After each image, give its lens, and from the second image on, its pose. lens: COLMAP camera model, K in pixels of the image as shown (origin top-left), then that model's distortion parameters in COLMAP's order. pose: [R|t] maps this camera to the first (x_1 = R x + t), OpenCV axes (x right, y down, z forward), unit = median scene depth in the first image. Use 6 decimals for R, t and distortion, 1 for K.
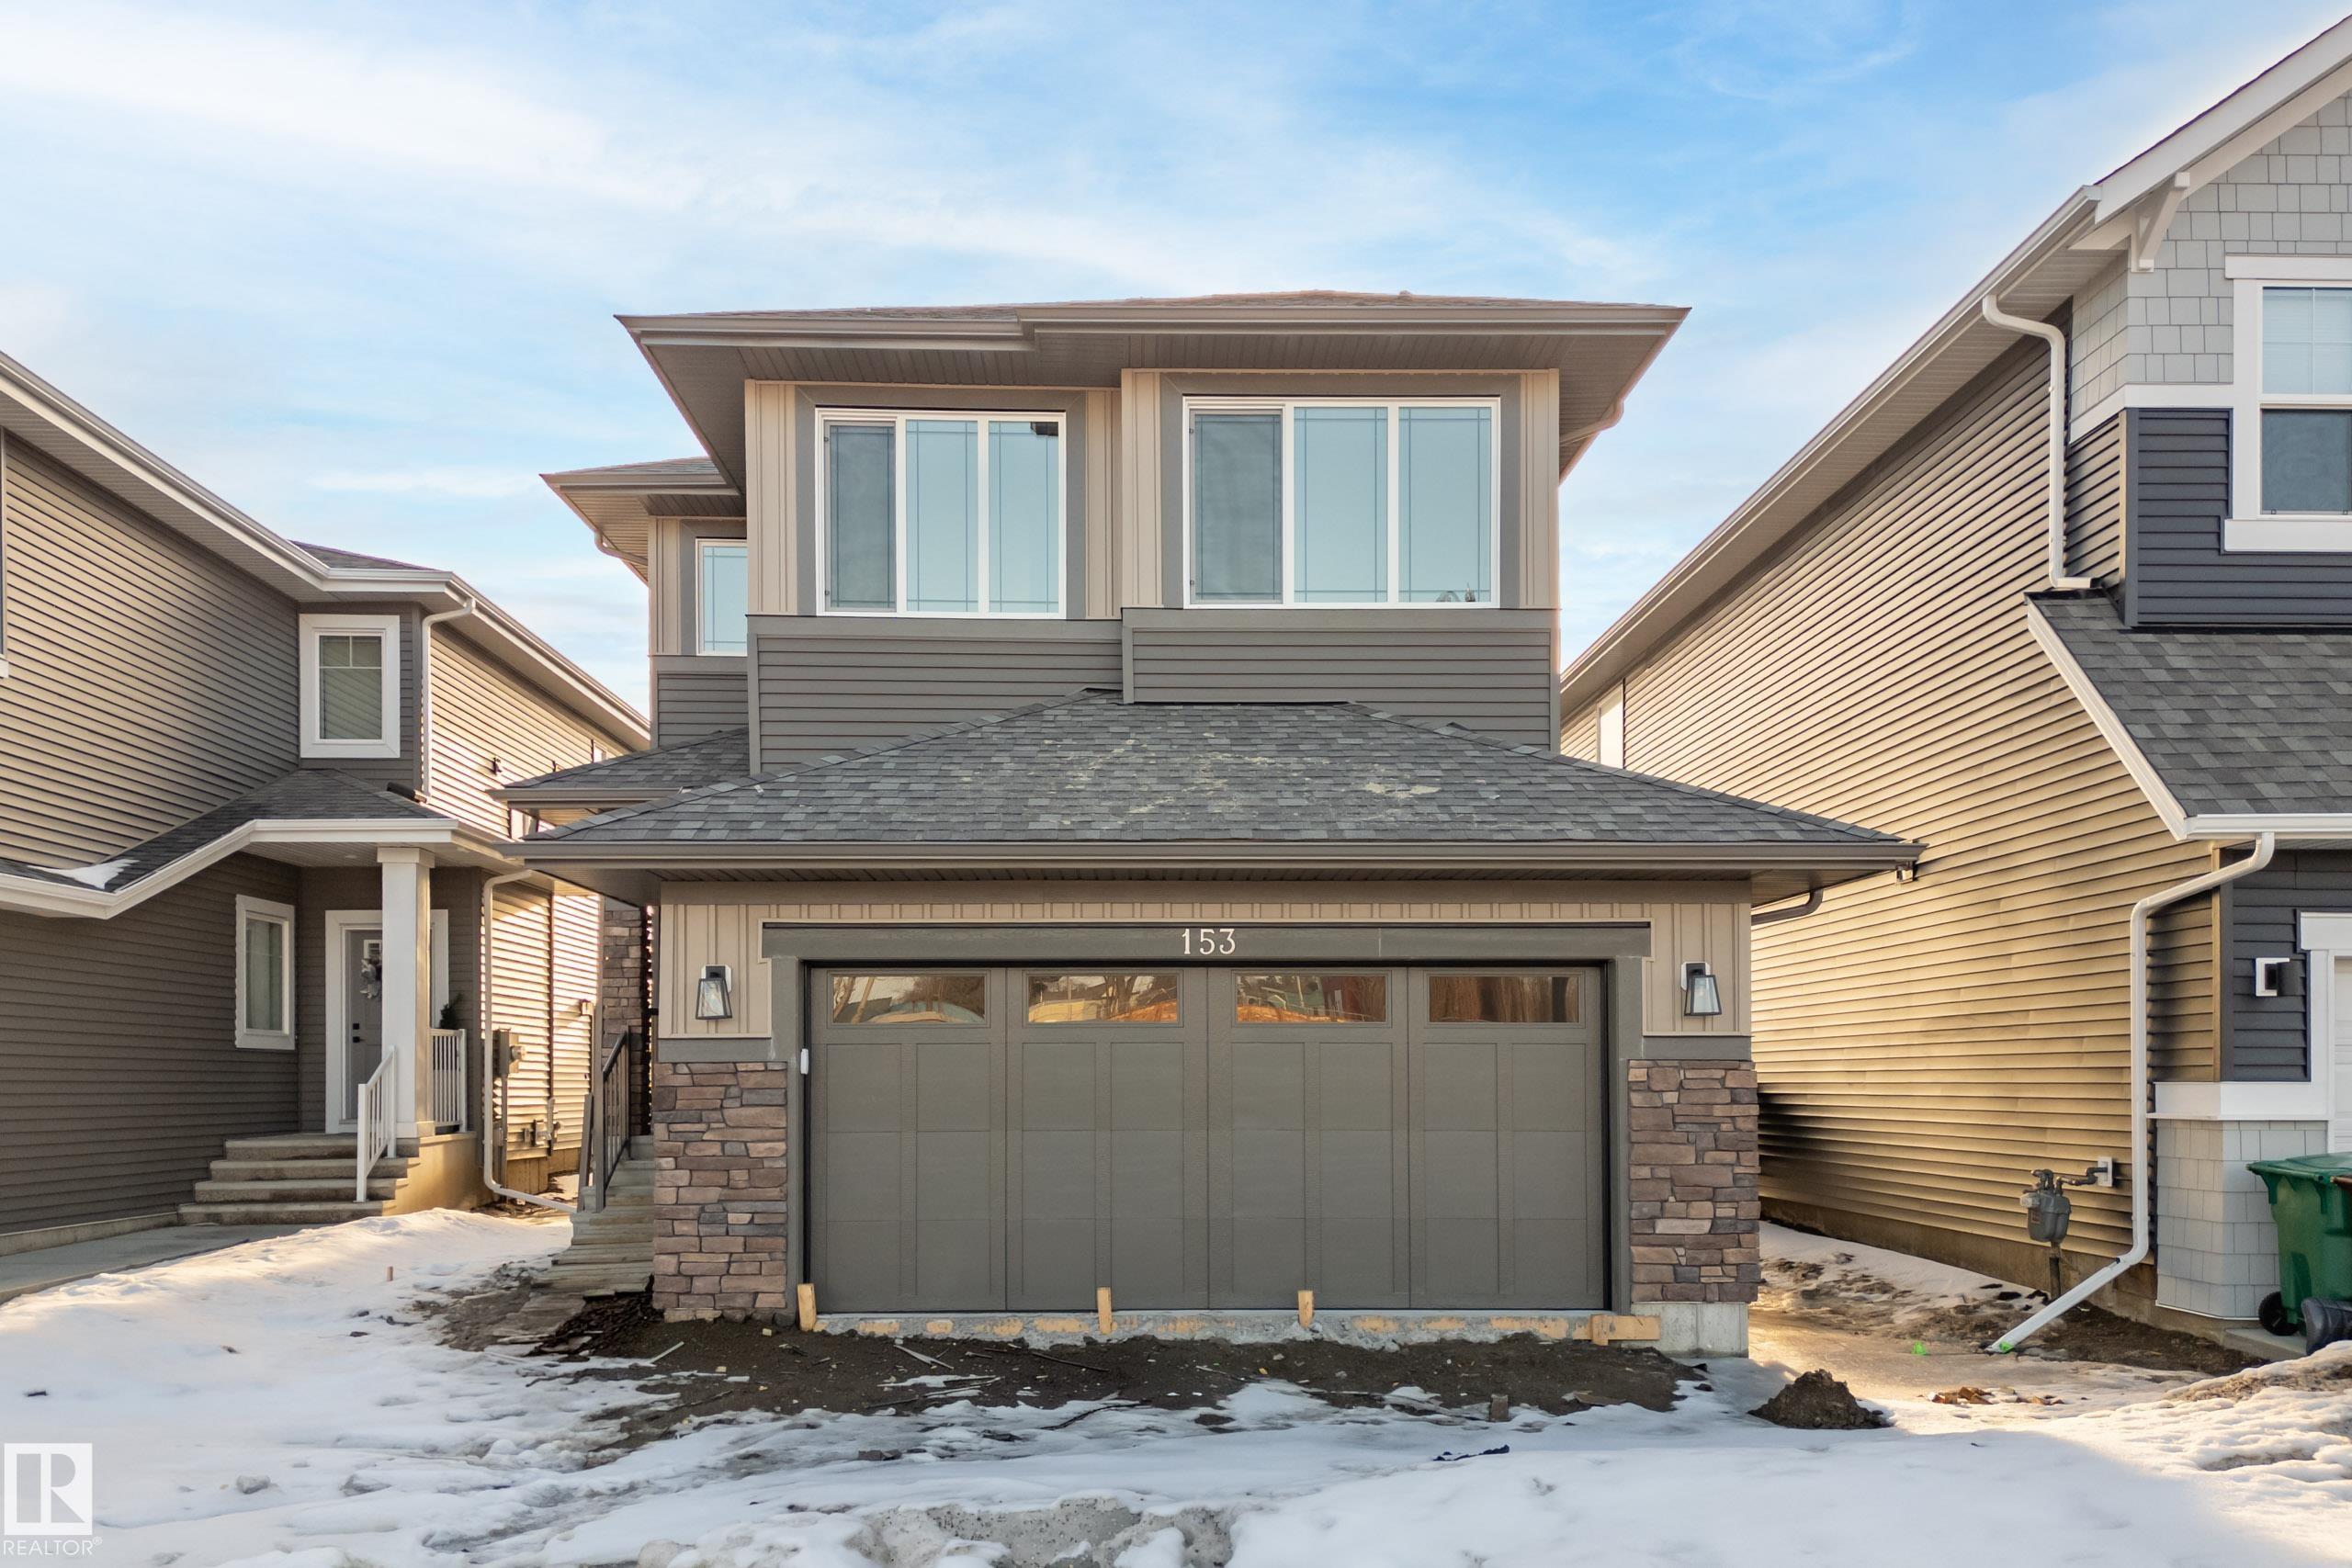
lens RADIAL K [[1620.4, 0, 1169.0], [0, 1620.4, 746.4], [0, 0, 1]] dist [0.094023, -0.097278]
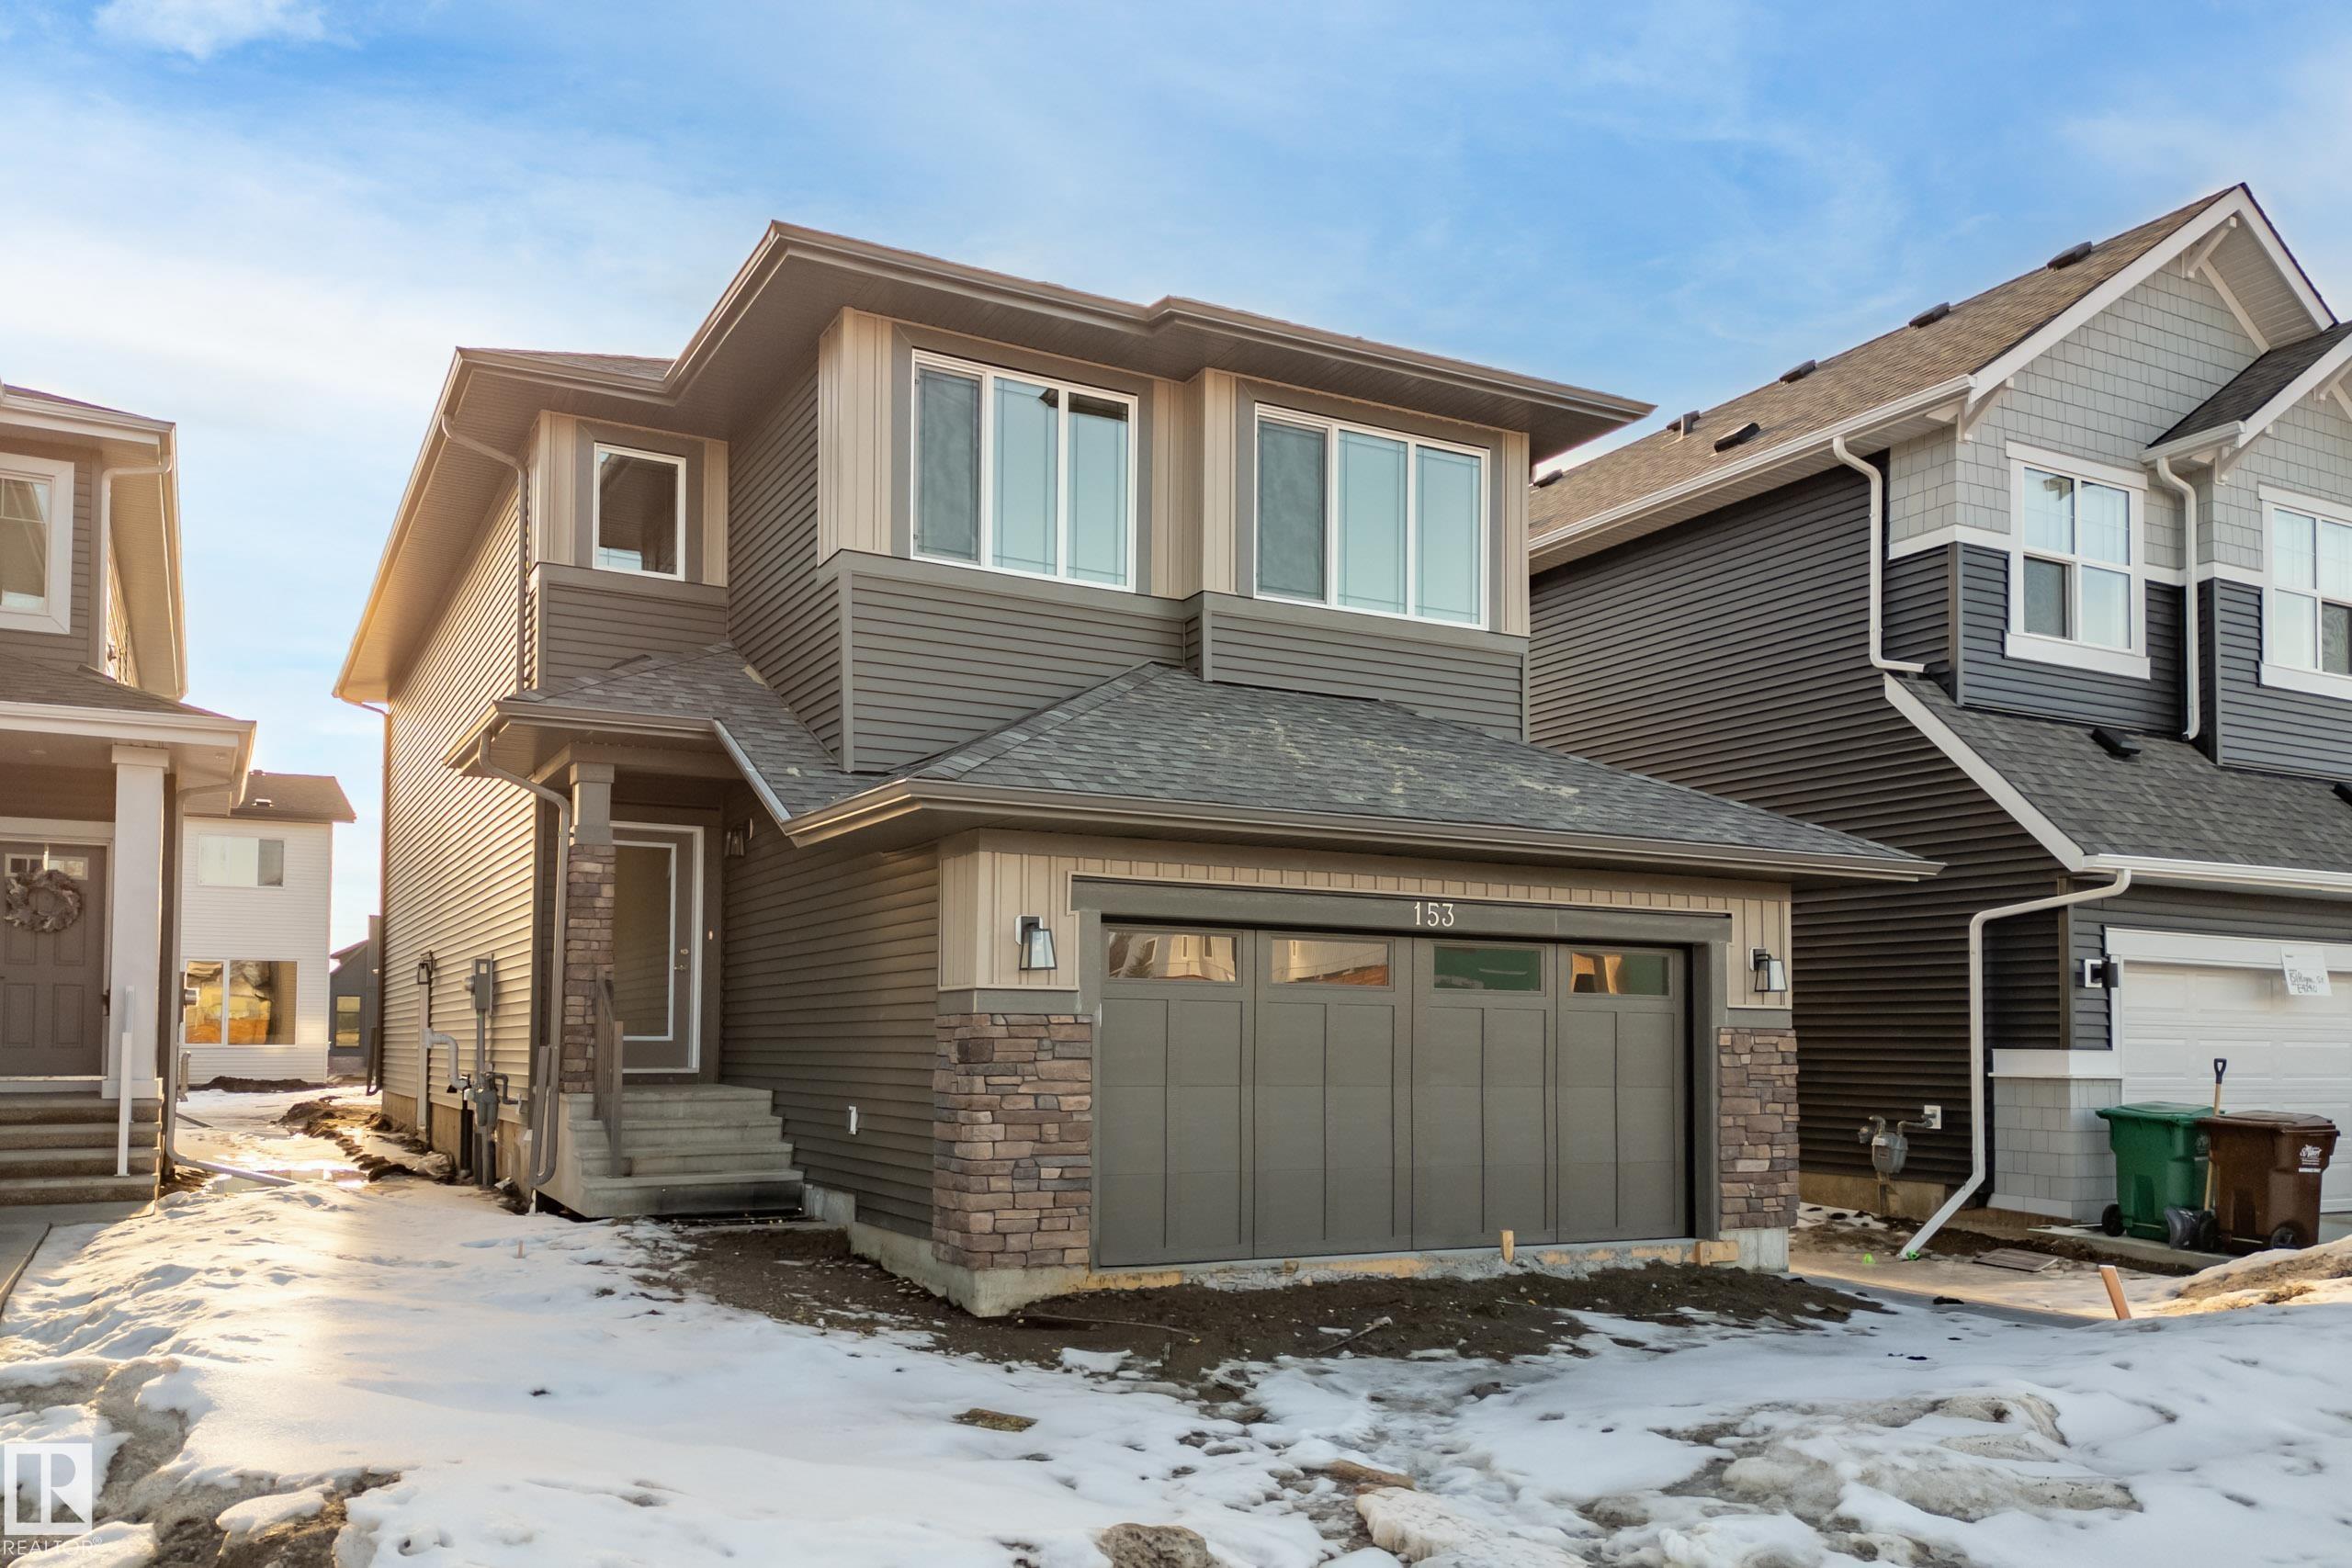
lens RADIAL K [[1575.7, 0, 1084.5], [0, 1575.7, 673.2], [0, 0, 1]] dist [0.087171, -0.081378]
pose [[0.910339, 0.102591, 0.400946, -0.645578], [-0.092584, 0.994718, -0.044311, 0.027066], [-0.403374, 0.003217, 0.915029, 0.109371]]
